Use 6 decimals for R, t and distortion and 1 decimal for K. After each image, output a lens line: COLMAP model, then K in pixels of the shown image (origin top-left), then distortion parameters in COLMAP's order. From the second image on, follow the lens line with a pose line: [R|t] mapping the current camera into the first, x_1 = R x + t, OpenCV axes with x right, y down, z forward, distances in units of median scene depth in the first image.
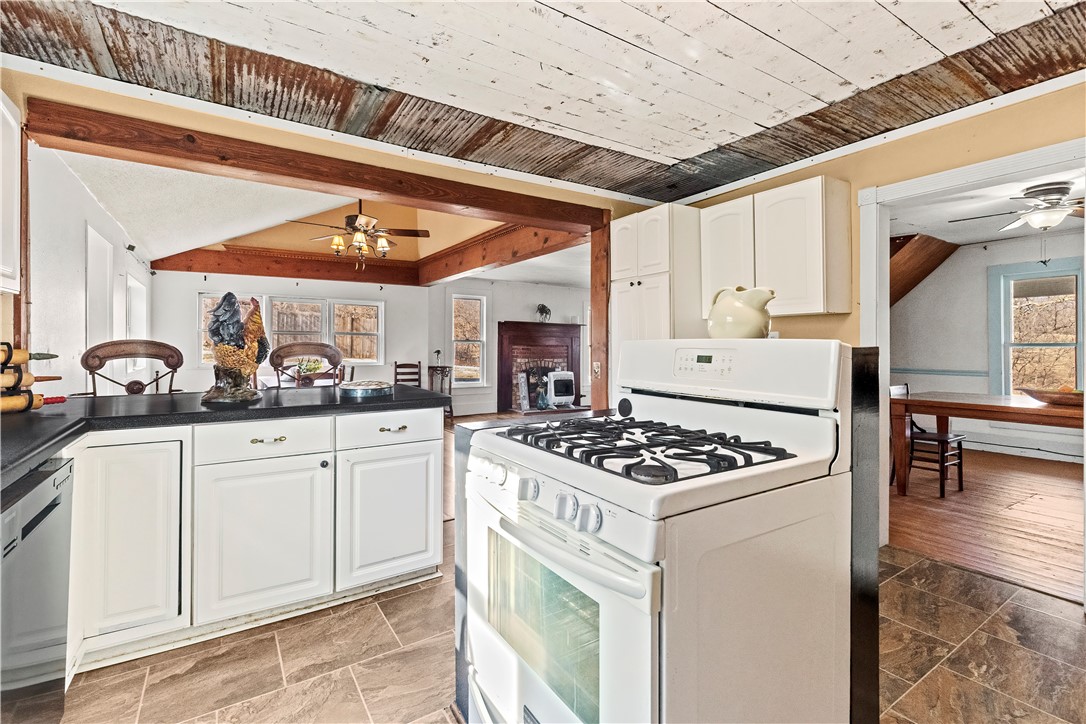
lens RADIAL K [[497.9, 0, 544.6], [0, 497.9, 353.5], [0, 0, 1]] dist [0.000594, -0.001166]
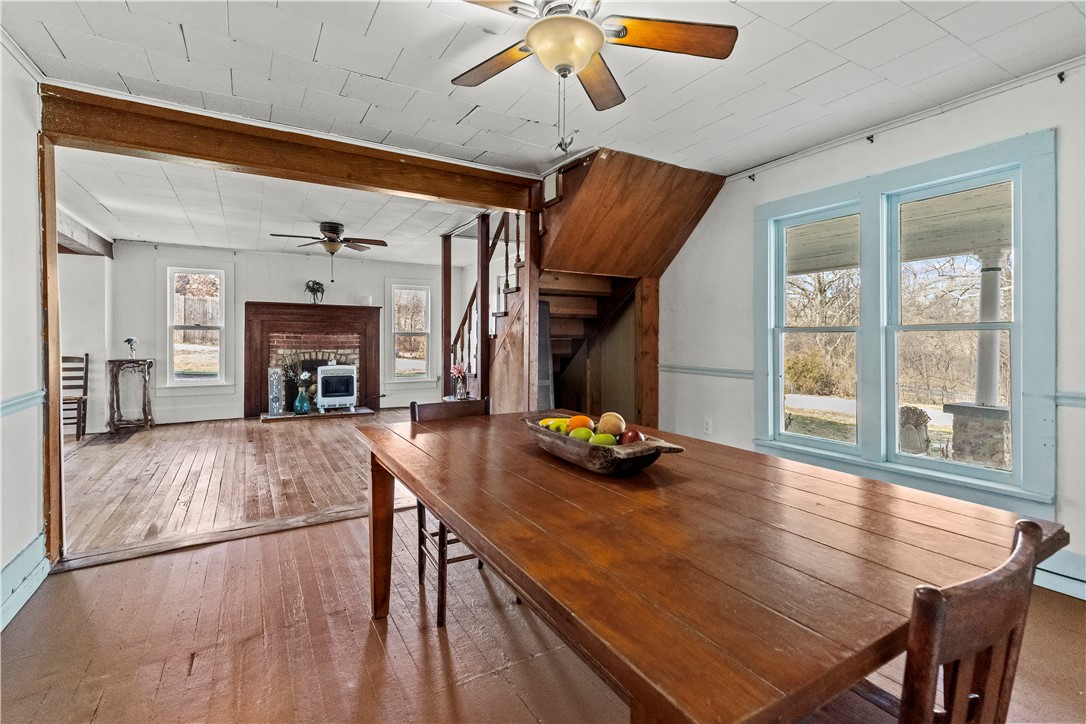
lens RADIAL K [[497.9, 0, 554.8], [0, 497.9, 339.1], [0, 0, 1]] dist [0.000594, -0.001166]
pose [[0.999272, -0.000770, -0.038155, 0.417244], [0.000598, 0.999990, -0.004530, -0.002057], [0.038158, 0.004504, 0.999262, 0.226008]]
